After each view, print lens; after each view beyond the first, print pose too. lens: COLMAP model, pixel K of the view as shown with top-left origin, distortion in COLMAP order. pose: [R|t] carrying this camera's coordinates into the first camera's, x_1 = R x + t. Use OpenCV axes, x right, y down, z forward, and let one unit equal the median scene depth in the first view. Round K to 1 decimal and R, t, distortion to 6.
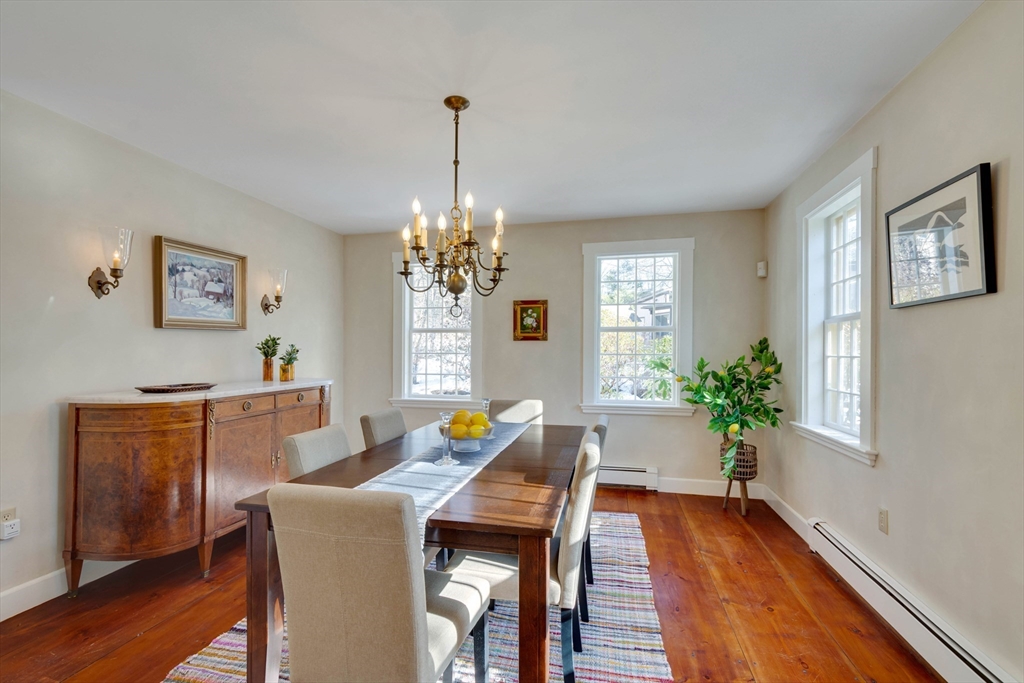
lens RADIAL K [[462.8, 0, 509.5], [0, 462.8, 341.9], [0, 0, 1]] dist [0.003307, -0.000613]
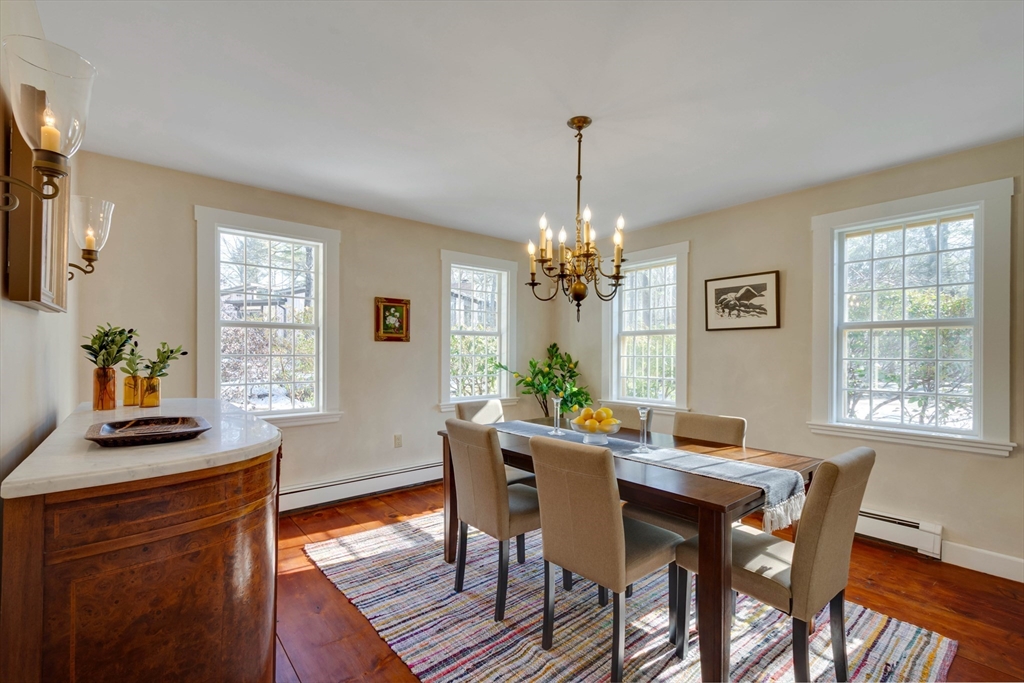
lens RADIAL K [[452.4, 0, 510.4], [0, 452.4, 349.0], [0, 0, 1]] dist [0.020791, -0.015690]
pose [[0.595056, 0.006333, 0.803660, -0.623268], [-0.018292, 0.999817, 0.005665, 0.003362], [-0.803476, -0.018071, 0.595062, 0.295343]]
